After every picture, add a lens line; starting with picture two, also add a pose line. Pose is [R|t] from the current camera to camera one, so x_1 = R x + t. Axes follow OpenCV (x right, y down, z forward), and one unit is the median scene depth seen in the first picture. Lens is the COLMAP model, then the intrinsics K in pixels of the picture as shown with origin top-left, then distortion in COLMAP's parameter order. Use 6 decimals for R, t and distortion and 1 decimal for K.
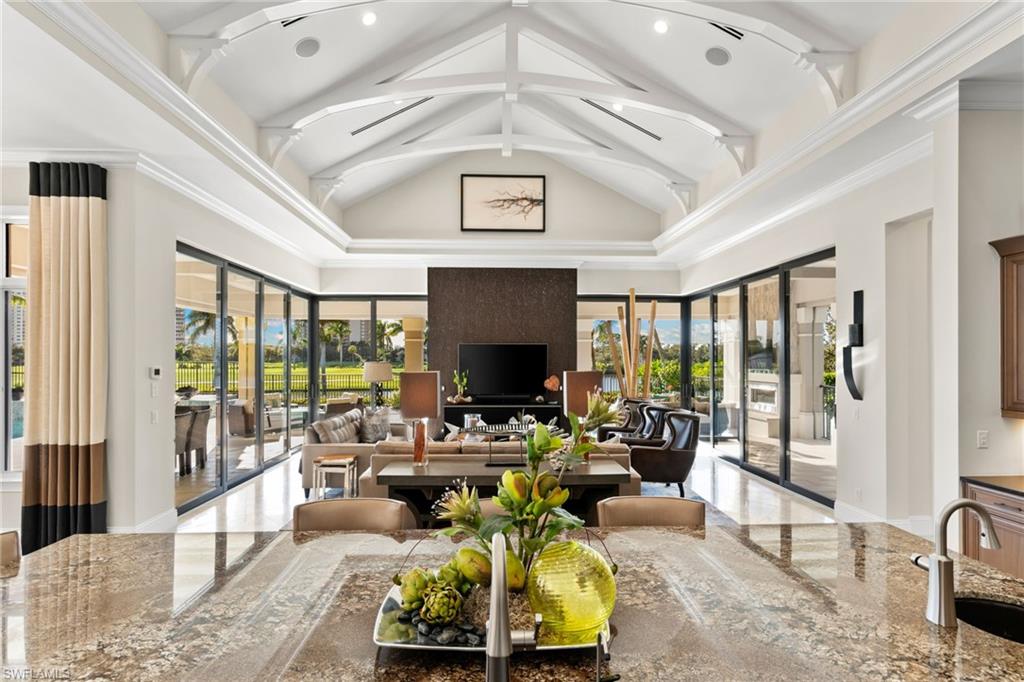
lens RADIAL K [[486.8, 0, 506.0], [0, 486.8, 354.4], [0, 0, 1]] dist [0.001750, -0.000826]
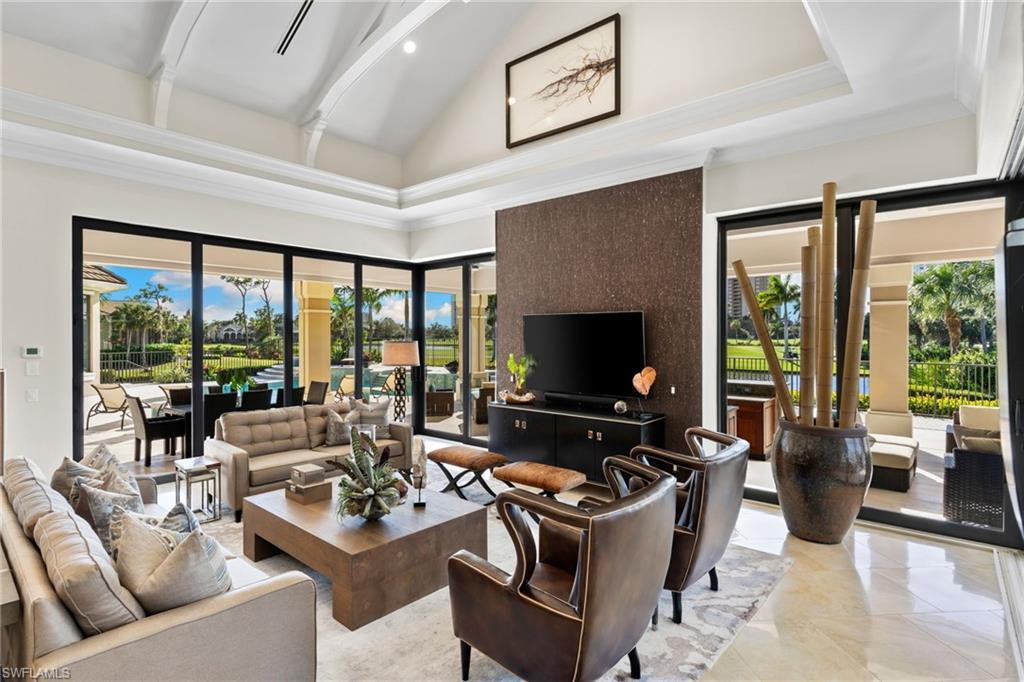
lens RADIAL K [[502.6, 0, 533.6], [0, 502.6, 336.0], [0, 0, 1]] dist [-0.005437, 0.000499]
pose [[0.736572, 0.000254, -0.676359, 0.403449], [0.007487, 0.999936, 0.008530, 0.001894], [0.676317, -0.011347, 0.736523, 0.500841]]
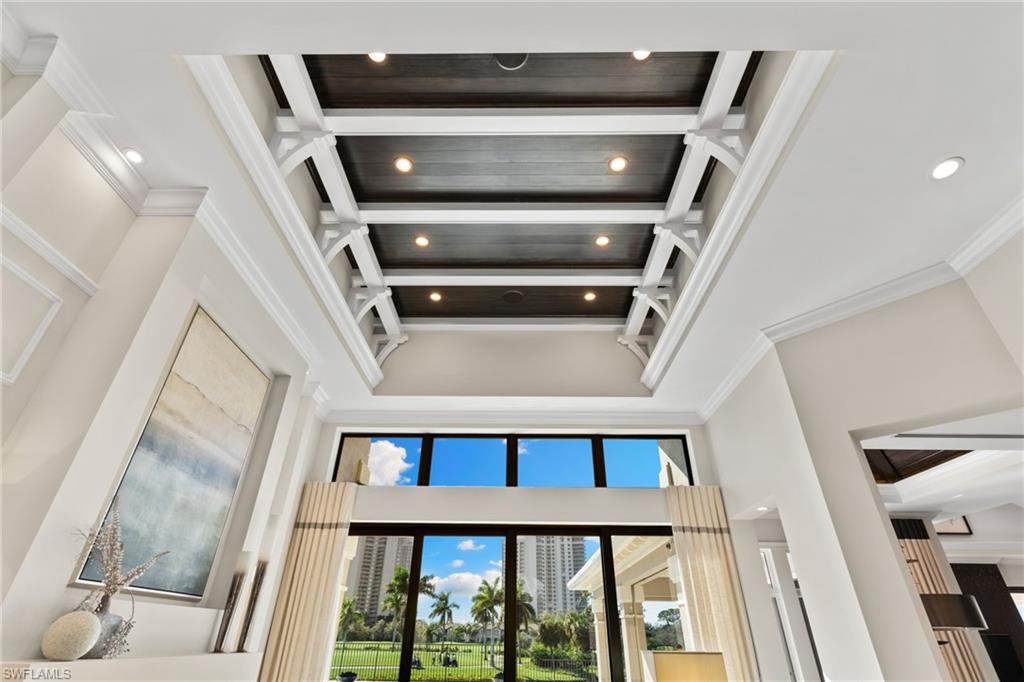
lens RADIAL K [[486.8, 0, 504.4], [0, 486.8, 336.2], [0, 0, 1]] dist [0.001750, -0.000826]
pose [[0.997868, -0.023640, -0.060826, -1.065443], [-0.011535, 0.853507, -0.520954, -0.008757], [0.064231, 0.520546, 0.851415, -0.453456]]
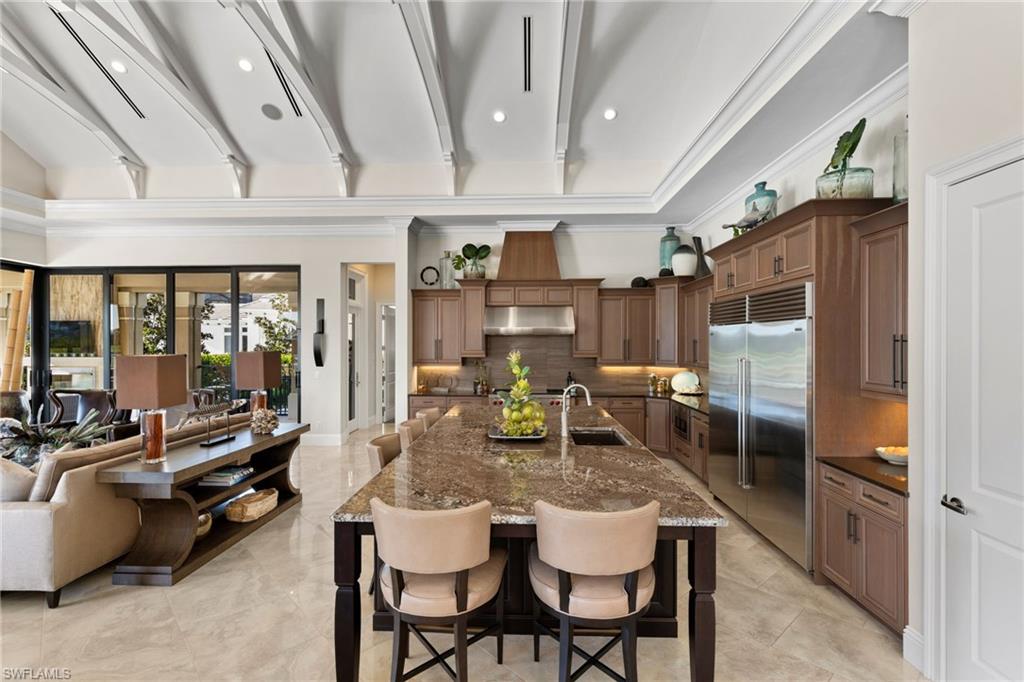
lens RADIAL K [[486.8, 0, 510.0], [0, 486.8, 343.7], [0, 0, 1]] dist [0.001750, -0.000826]
pose [[0.085450, -0.005026, 0.996330, -0.459946], [-0.007958, 0.999952, 0.005727, 0.002071], [-0.996311, -0.008418, 0.085406, 0.131644]]
